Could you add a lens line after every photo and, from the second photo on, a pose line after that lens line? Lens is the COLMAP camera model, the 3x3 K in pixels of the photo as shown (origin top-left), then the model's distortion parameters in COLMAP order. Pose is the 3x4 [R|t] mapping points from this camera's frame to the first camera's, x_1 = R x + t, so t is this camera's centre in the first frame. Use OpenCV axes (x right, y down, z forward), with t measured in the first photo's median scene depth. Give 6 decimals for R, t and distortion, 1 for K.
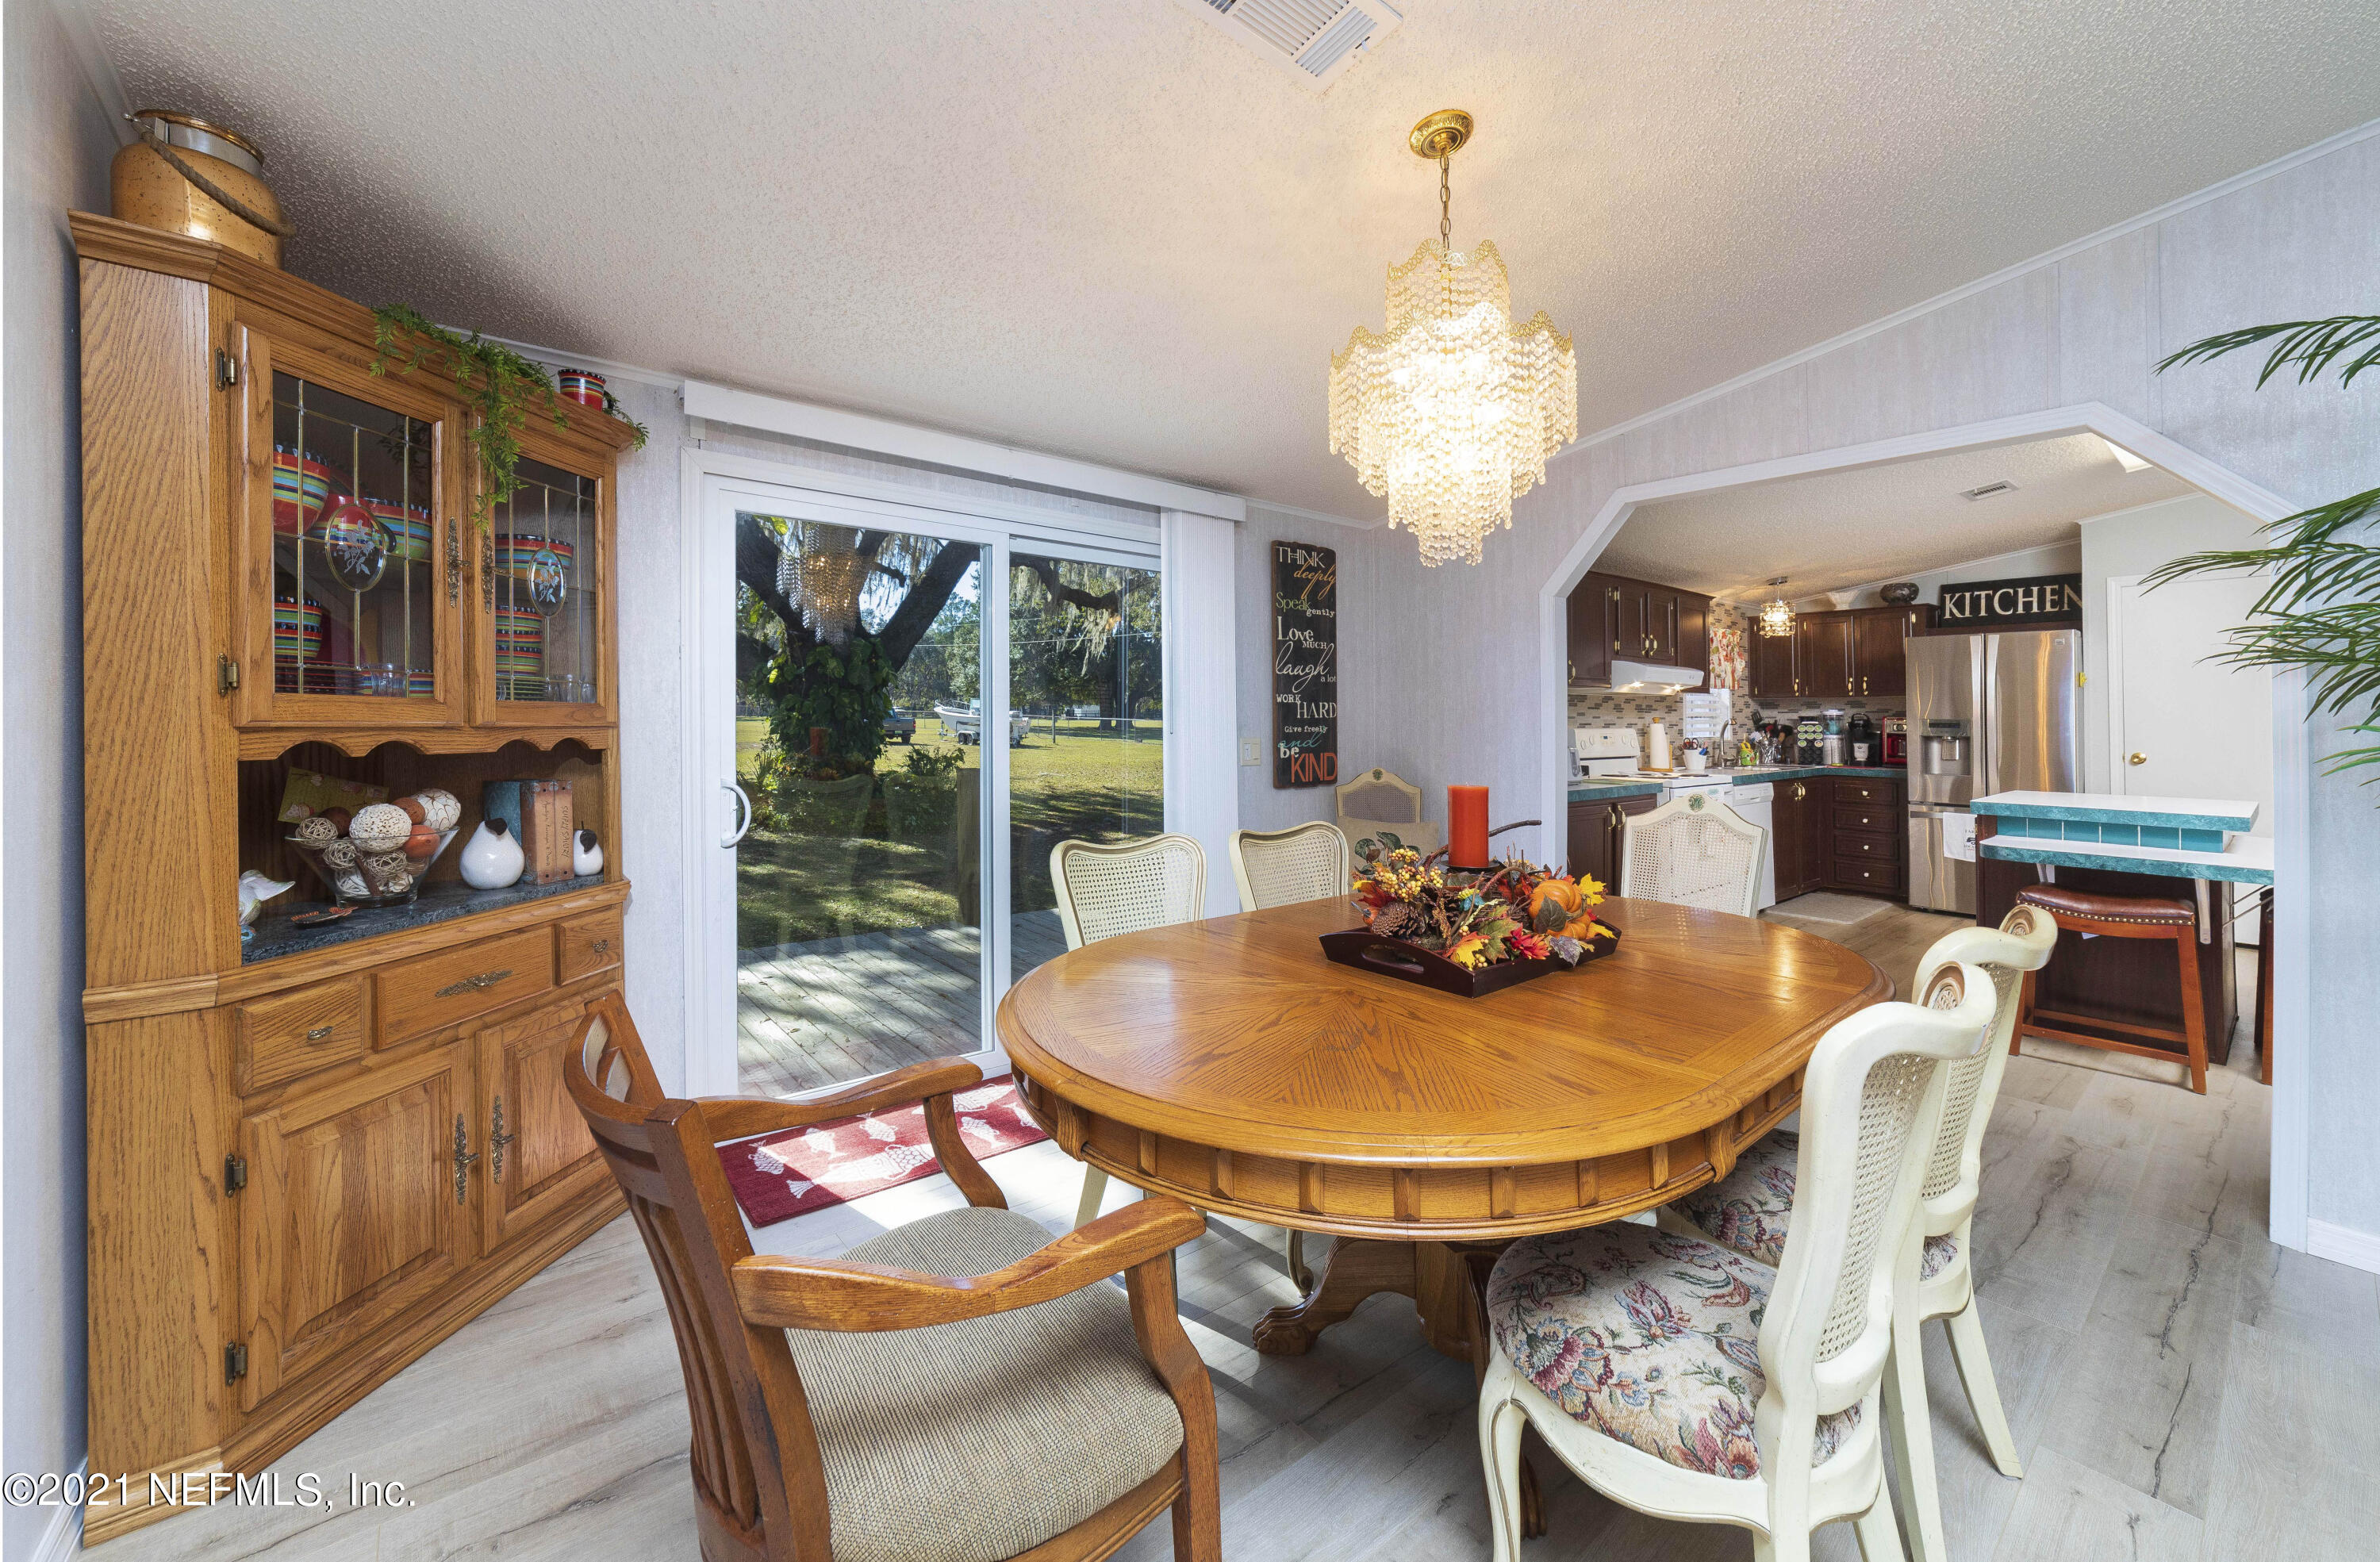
lens RADIAL K [[926.1, 0, 1174.2], [0, 926.1, 781.5], [0, 0, 1]] dist [-0.007687, 0.000036]
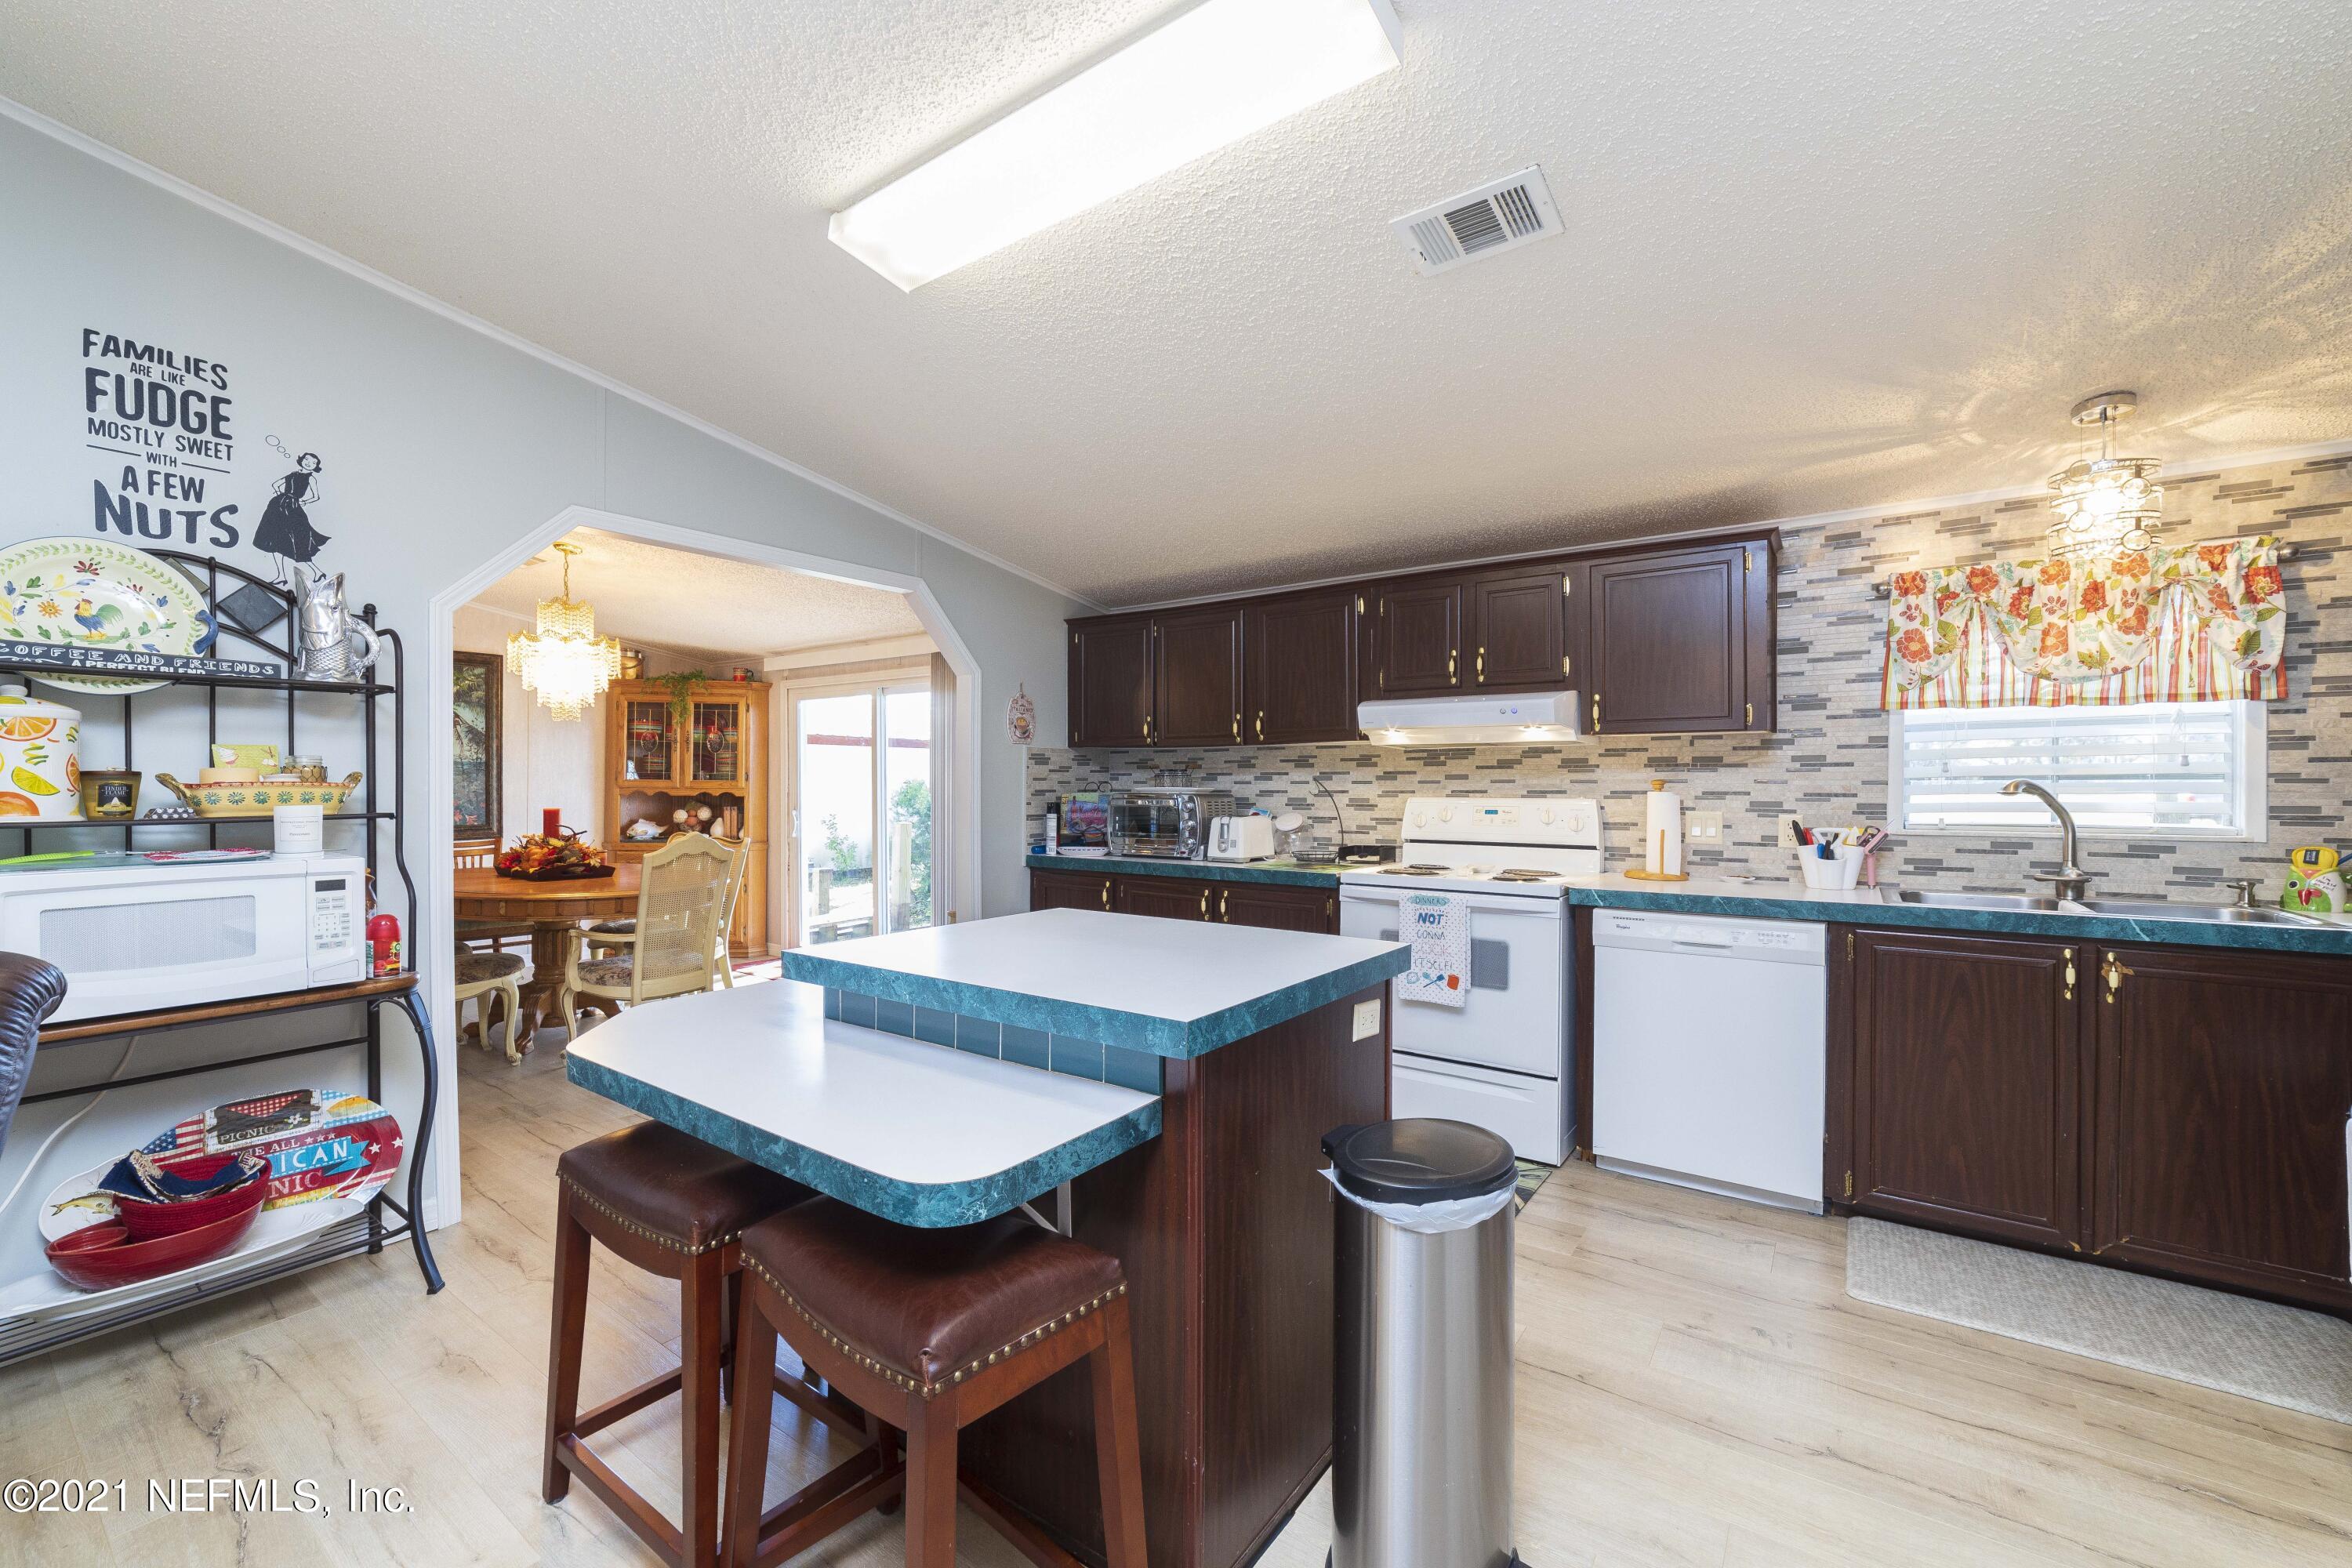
lens RADIAL K [[927.1, 0, 1188.8], [0, 927.1, 776.5], [0, 0, 1]] dist [-0.013261, 0.002969]
pose [[0.256990, -0.017965, -0.966247, 1.154862], [-0.067346, 0.997064, -0.036450, -0.036407], [0.964065, 0.074440, 0.255025, 0.675898]]
